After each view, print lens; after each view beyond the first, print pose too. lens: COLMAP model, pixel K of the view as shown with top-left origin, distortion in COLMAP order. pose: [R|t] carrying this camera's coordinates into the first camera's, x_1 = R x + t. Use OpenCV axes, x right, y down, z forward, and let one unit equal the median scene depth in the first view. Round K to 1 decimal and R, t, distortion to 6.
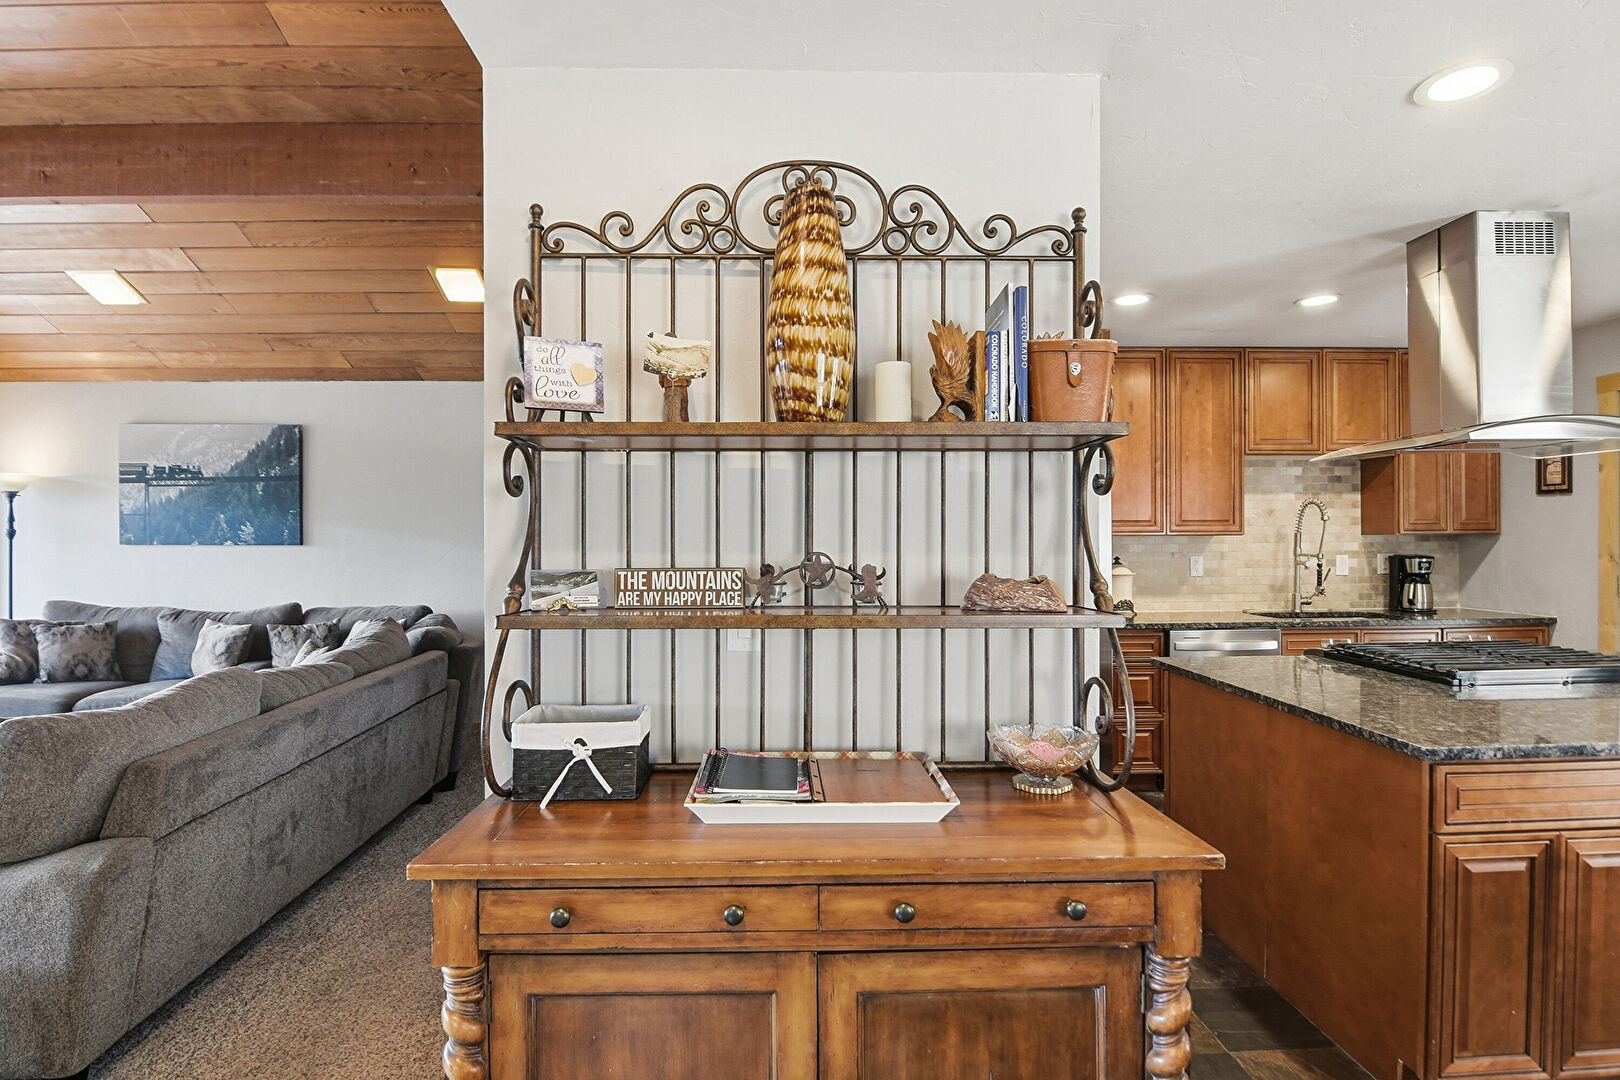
lens RADIAL K [[842.7, 0, 800.0], [0, 842.7, 537.5], [0, 0, 1]] dist [-0.005216, -0.003041]
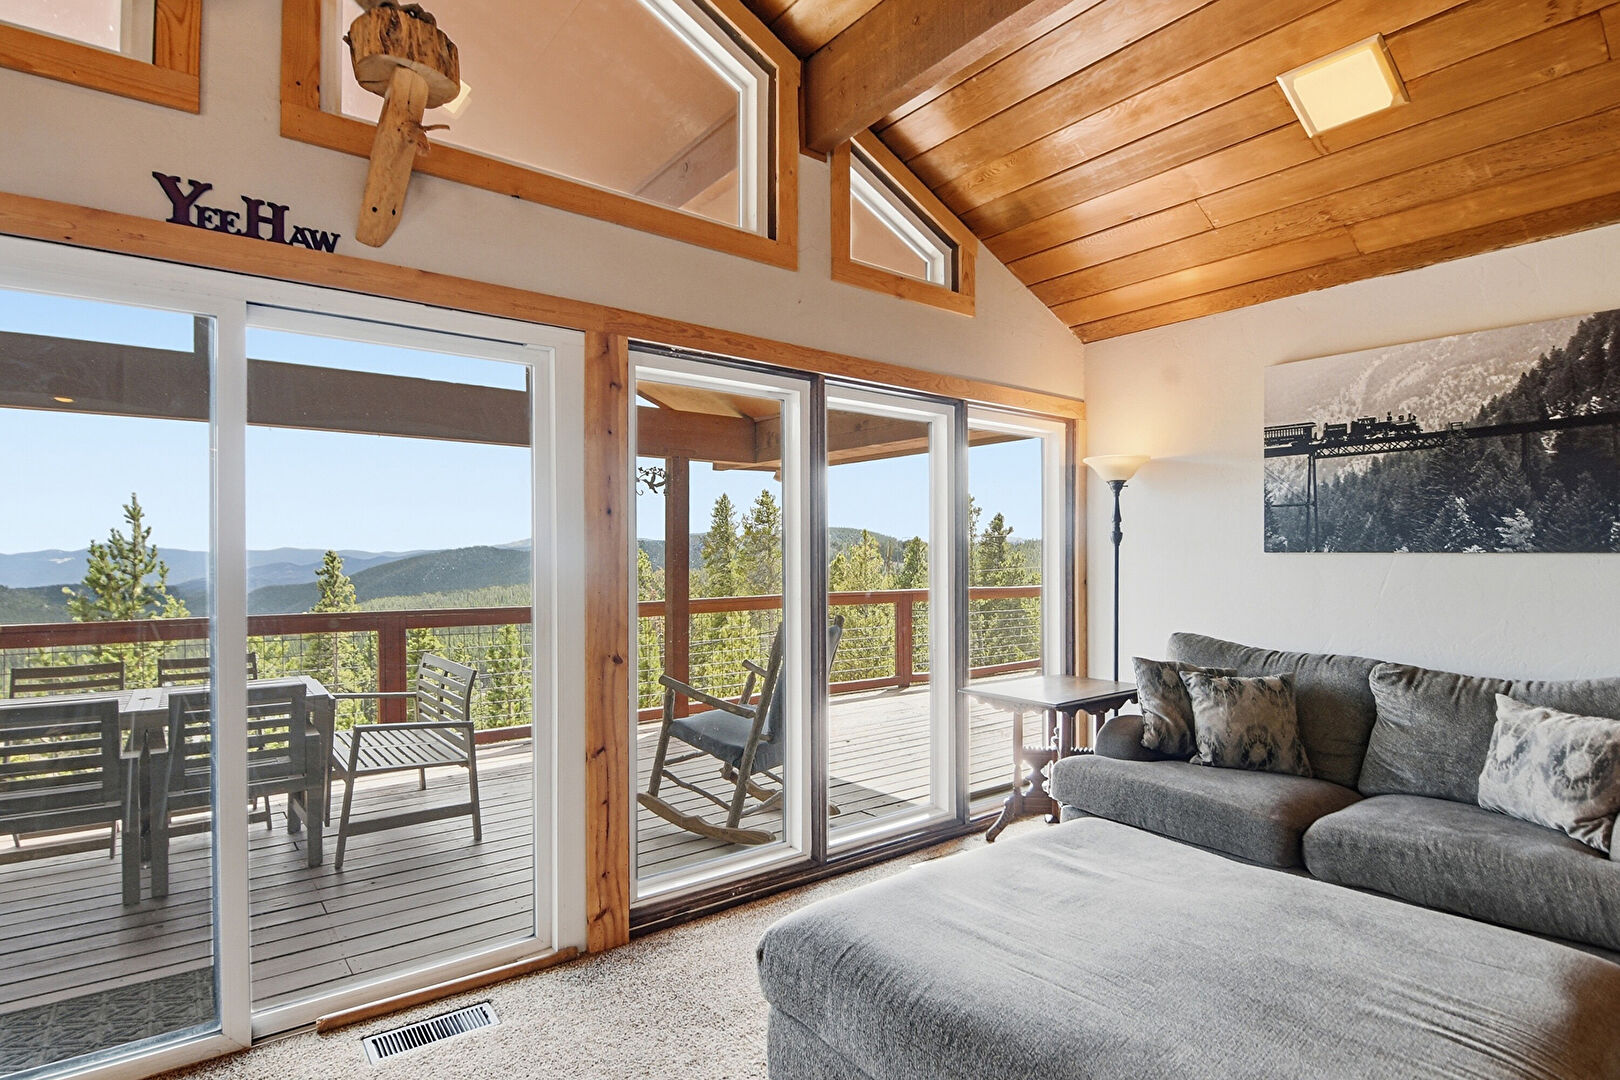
lens RADIAL K [[842.7, 0, 805.5], [0, 842.7, 533.3], [0, 0, 1]] dist [-0.005216, -0.003041]
pose [[0.611077, -0.019479, -0.791332, -0.516636], [-0.002289, 0.999650, -0.026374, 0.012199], [0.791568, 0.017928, 0.610818, 0.321186]]
